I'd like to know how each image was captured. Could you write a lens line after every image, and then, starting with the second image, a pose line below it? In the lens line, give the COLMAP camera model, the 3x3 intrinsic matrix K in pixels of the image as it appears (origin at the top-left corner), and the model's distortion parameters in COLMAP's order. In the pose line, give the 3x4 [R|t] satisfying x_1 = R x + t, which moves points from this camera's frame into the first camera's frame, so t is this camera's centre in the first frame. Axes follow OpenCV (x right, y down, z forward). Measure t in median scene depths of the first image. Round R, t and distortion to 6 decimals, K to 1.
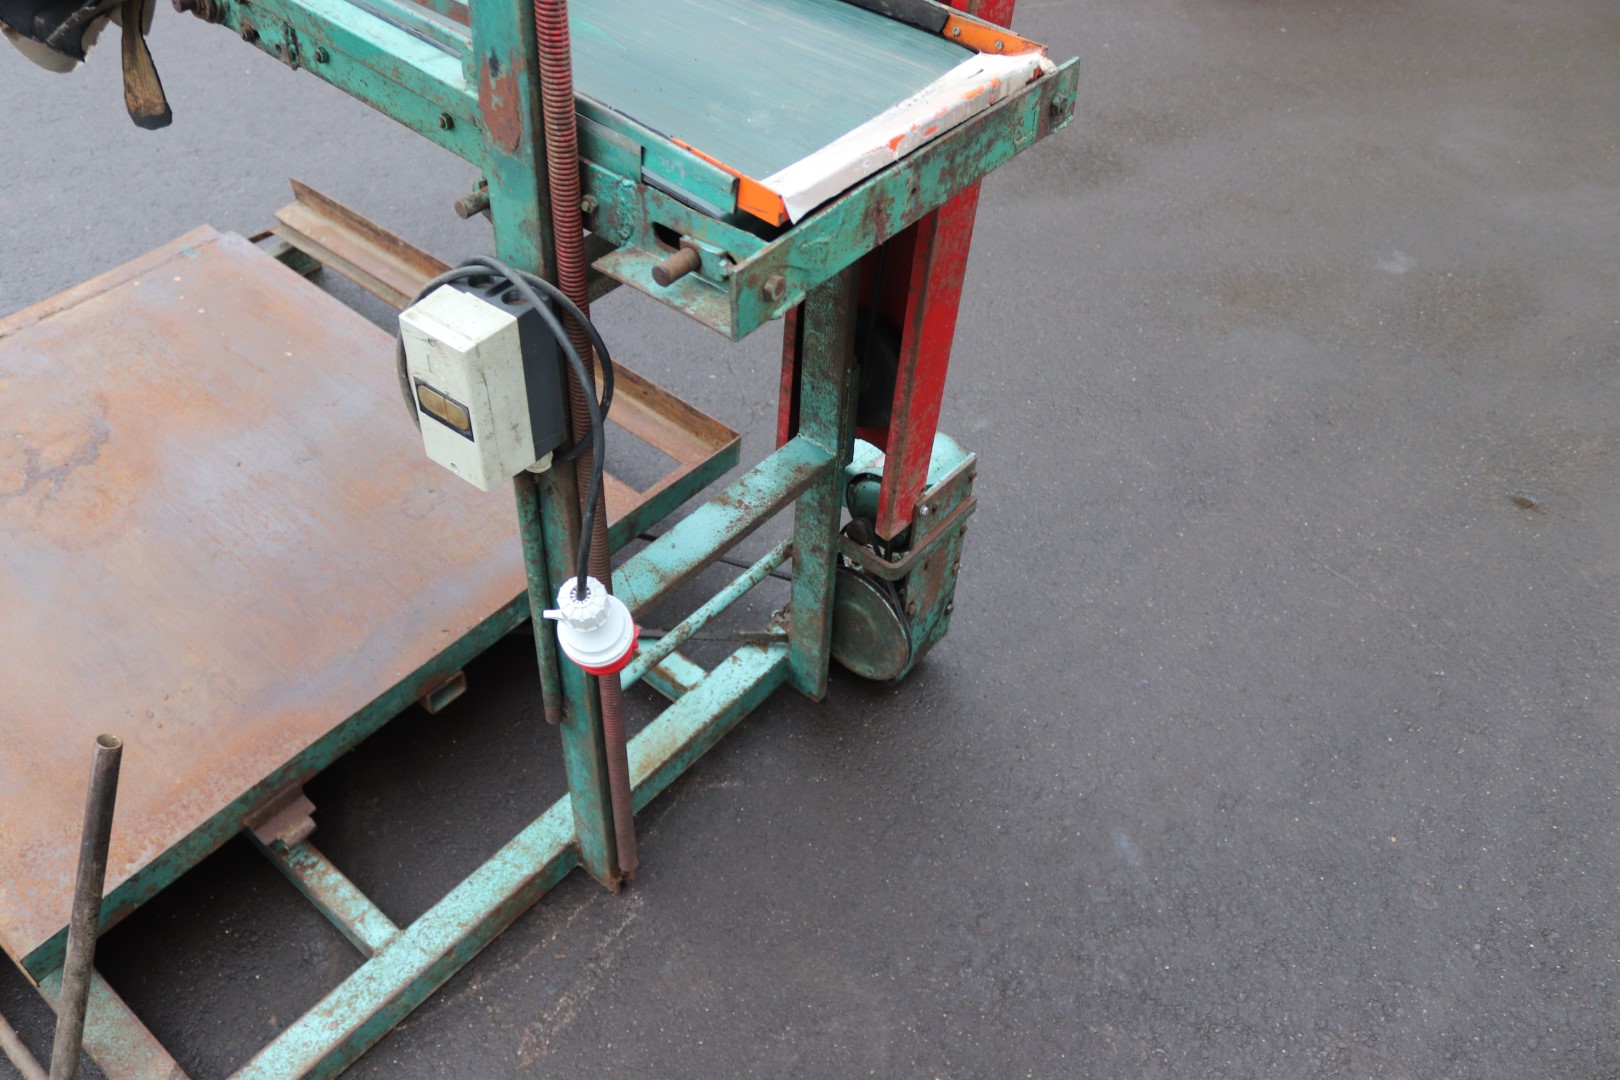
lens RADIAL K [[1366.5, 0, 808.9], [0, 1366.5, 564.2], [0, 0, 1]] dist [-0.137933, 0.099236]
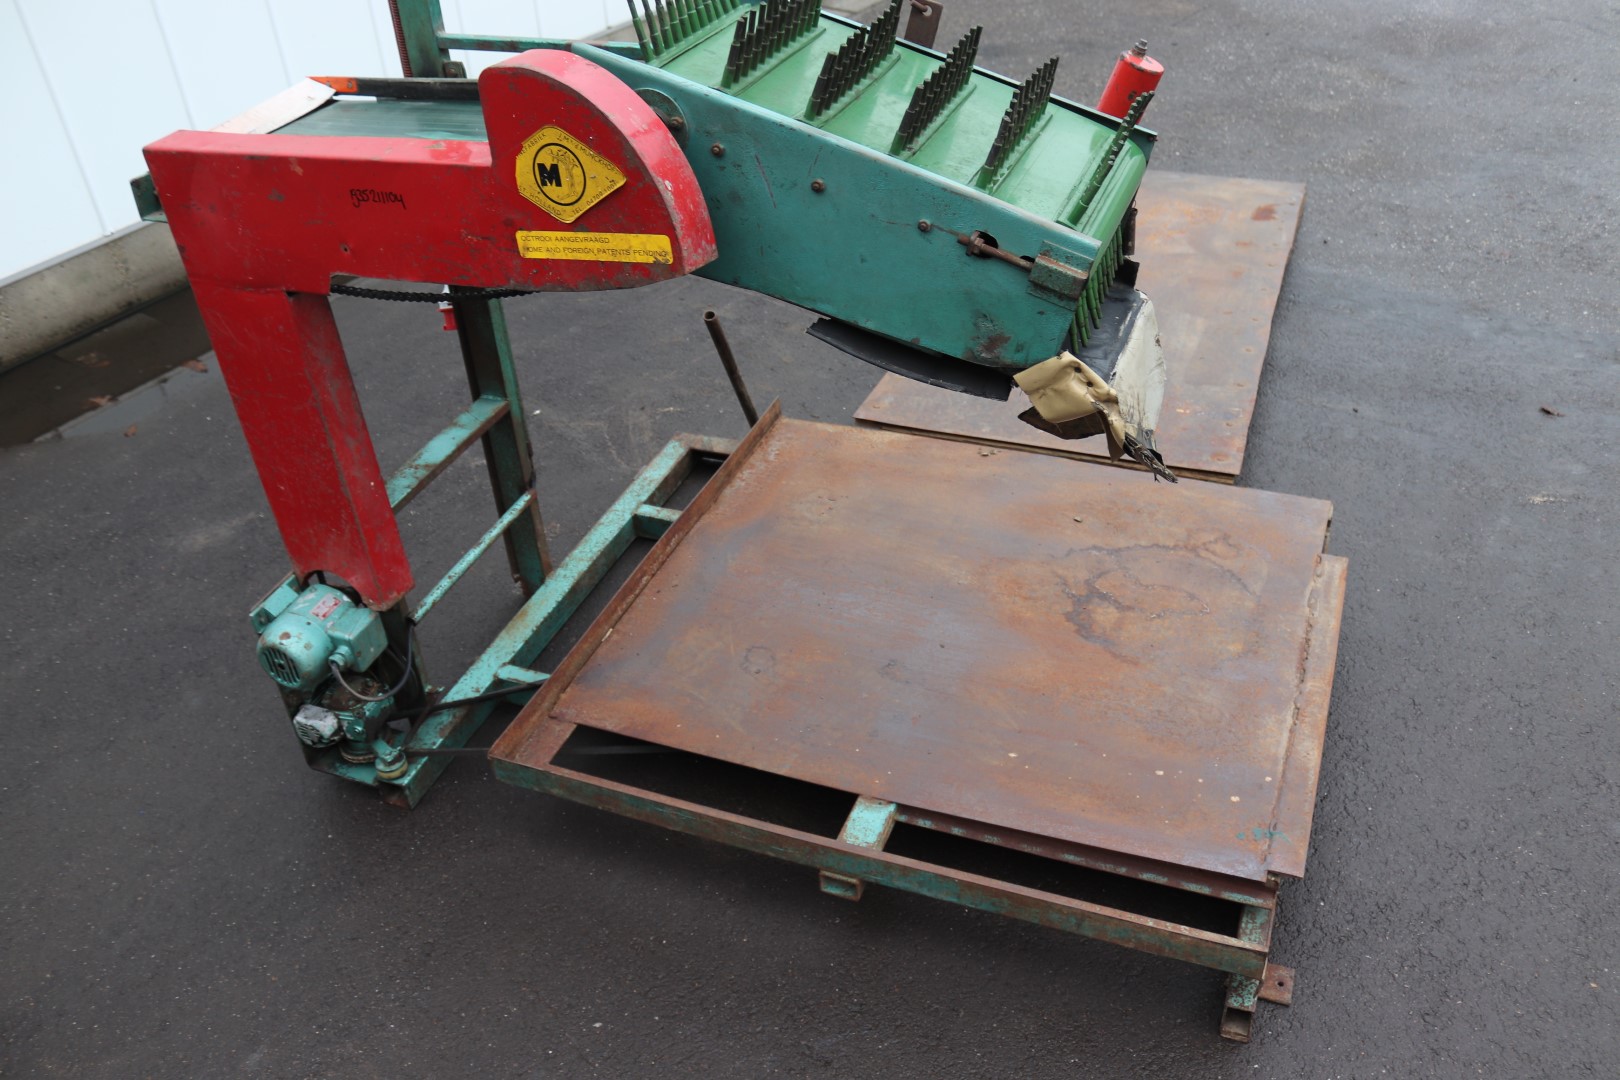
lens RADIAL K [[1366.5, 0, 808.9], [0, 1366.5, 564.2], [0, 0, 1]] dist [-0.137933, 0.099236]
pose [[-0.949409, 0.195049, -0.246128, -0.055508], [-0.211914, 0.180504, 0.960474, -1.146332], [0.231767, 0.964041, -0.130038, 1.051189]]
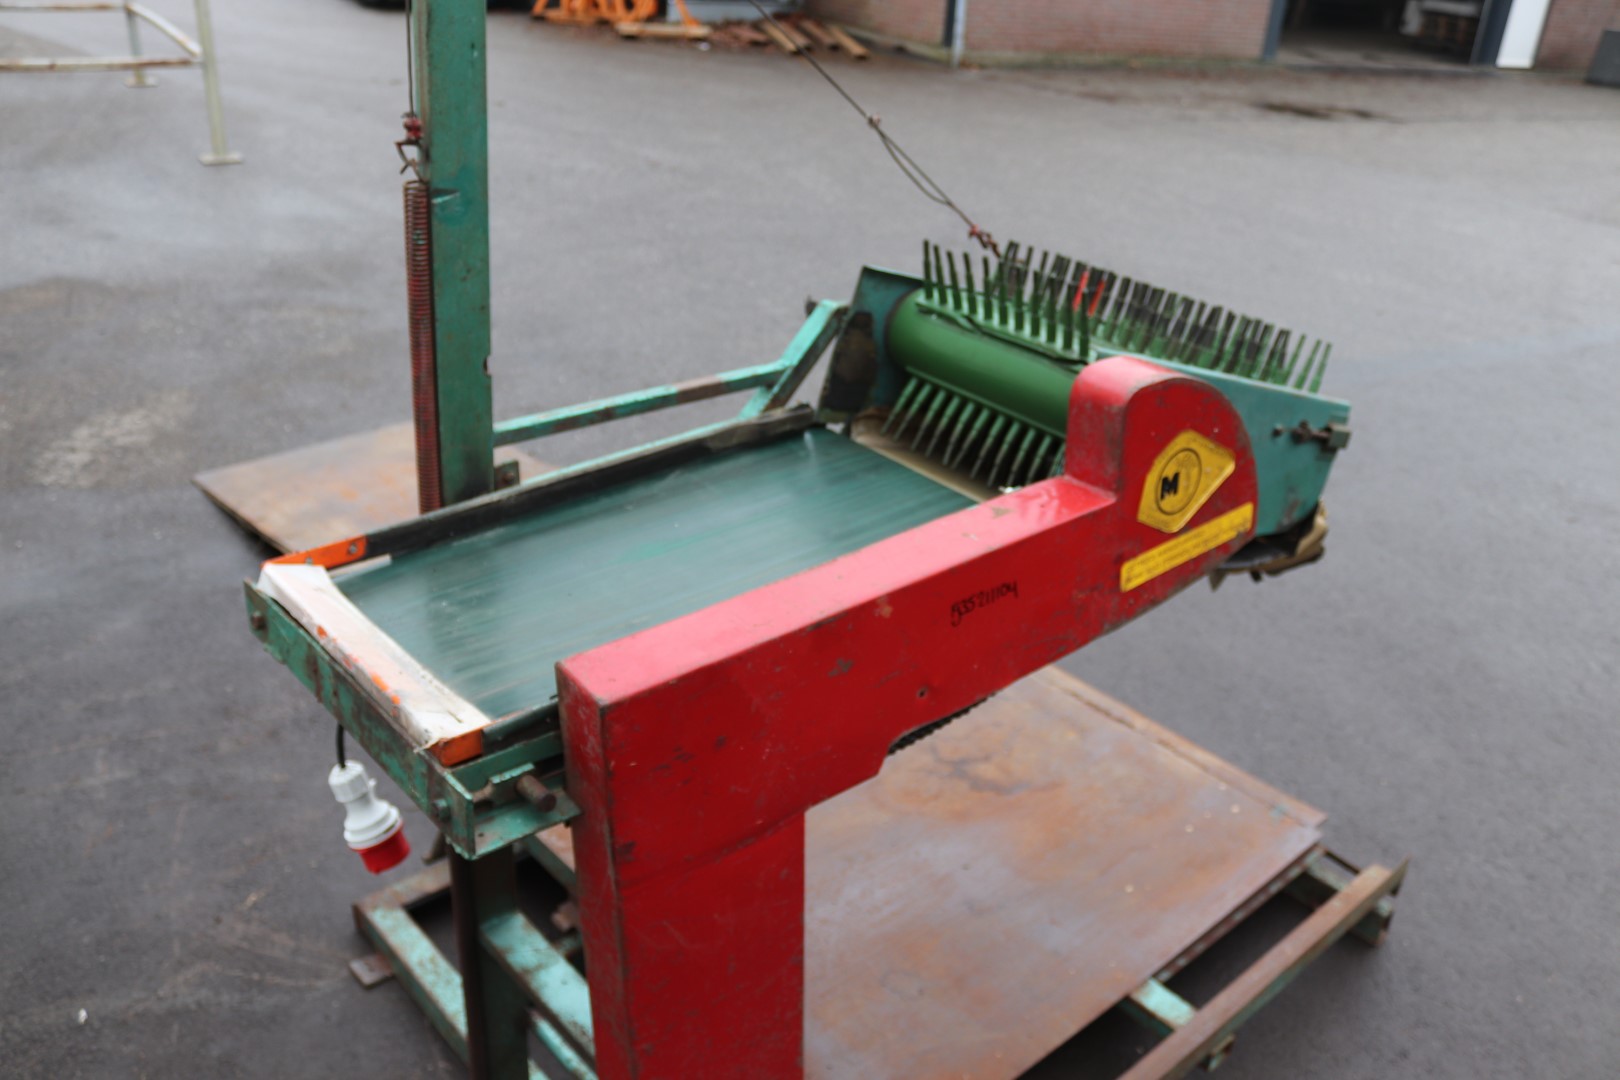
lens RADIAL K [[1366.5, 0, 808.9], [0, 1366.5, 564.2], [0, 0, 1]] dist [-0.137933, 0.099236]
pose [[-0.150151, 0.411307, -0.899045, 0.508216], [-0.742939, 0.553034, 0.377089, -0.544489], [0.652301, 0.724555, 0.222538, 0.475825]]
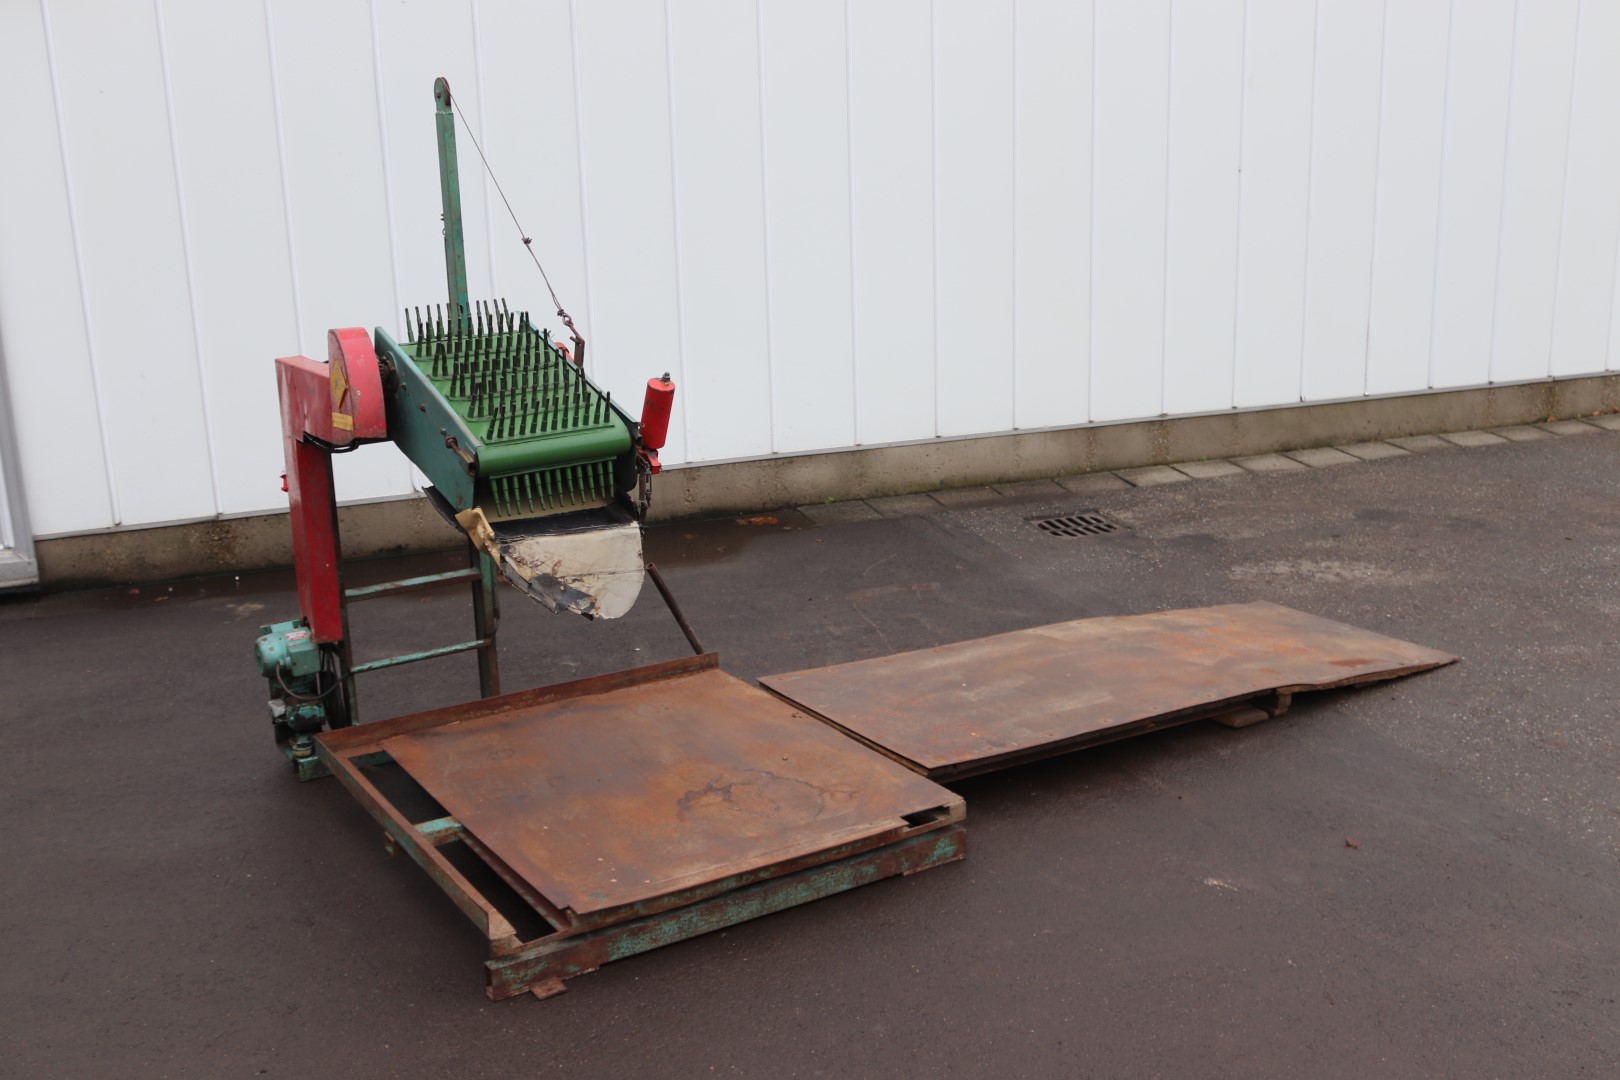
lens RADIAL K [[1732.7, 0, 786.4], [0, 1732.7, 584.1], [0, 0, 1]] dist [-0.083522, 0.037956]
pose [[-0.943018, -0.100613, 0.317164, -1.246061], [0.232530, 0.482533, 0.844448, -1.832786], [-0.238005, 0.870080, -0.431642, 1.613094]]
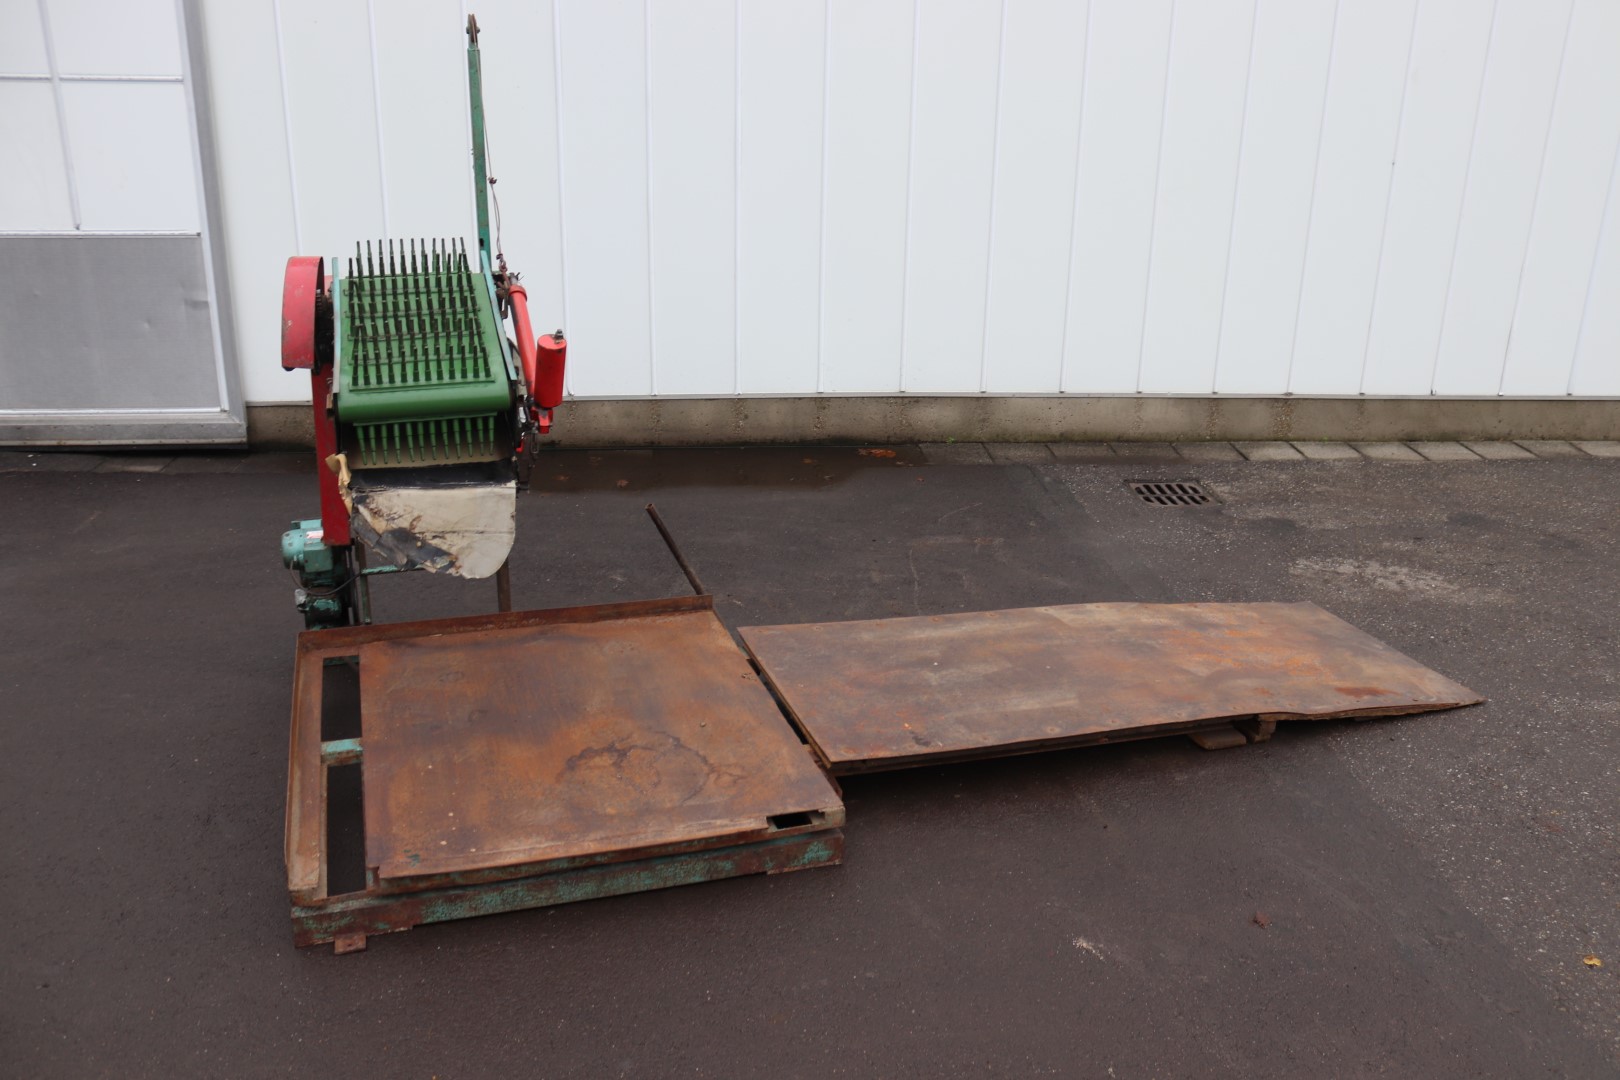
lens RADIAL K [[1366.5, 0, 808.9], [0, 1366.5, 564.2], [0, 0, 1]] dist [-0.137933, 0.099236]
pose [[-0.838669, -0.242402, 0.487724, -1.456369], [0.347806, 0.450756, 0.822101, -1.358666], [-0.419124, 0.859104, -0.293727, 1.161849]]
